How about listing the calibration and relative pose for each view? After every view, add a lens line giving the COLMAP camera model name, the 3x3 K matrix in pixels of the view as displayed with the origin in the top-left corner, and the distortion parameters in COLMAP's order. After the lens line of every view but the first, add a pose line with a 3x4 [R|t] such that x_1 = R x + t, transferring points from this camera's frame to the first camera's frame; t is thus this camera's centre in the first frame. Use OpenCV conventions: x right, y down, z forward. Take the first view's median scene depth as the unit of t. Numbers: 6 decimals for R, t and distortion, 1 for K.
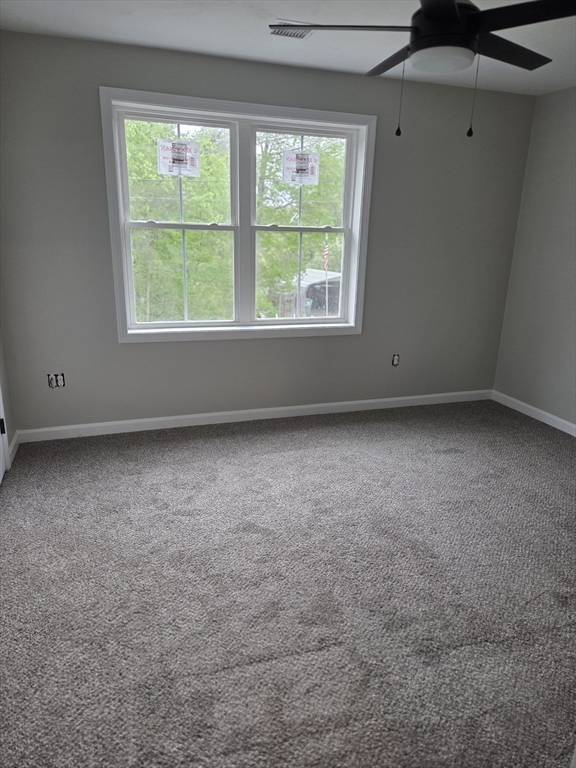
lens RADIAL K [[513.8, 0, 291.2], [0, 513.8, 383.2], [0, 0, 1]] dist [0.059936, -0.049006]
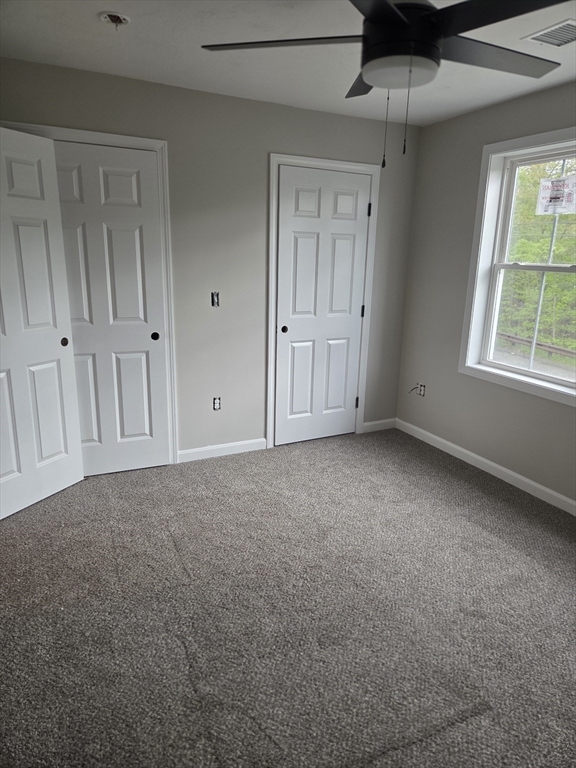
lens RADIAL K [[513.8, 0, 289.1], [0, 513.8, 385.1], [0, 0, 1]] dist [0.059936, -0.049006]
pose [[0.146821, 0.232157, -0.961534, 0.683019], [-0.310443, 0.933768, 0.178050, -0.137240], [0.939185, 0.272360, 0.209168, 0.452159]]
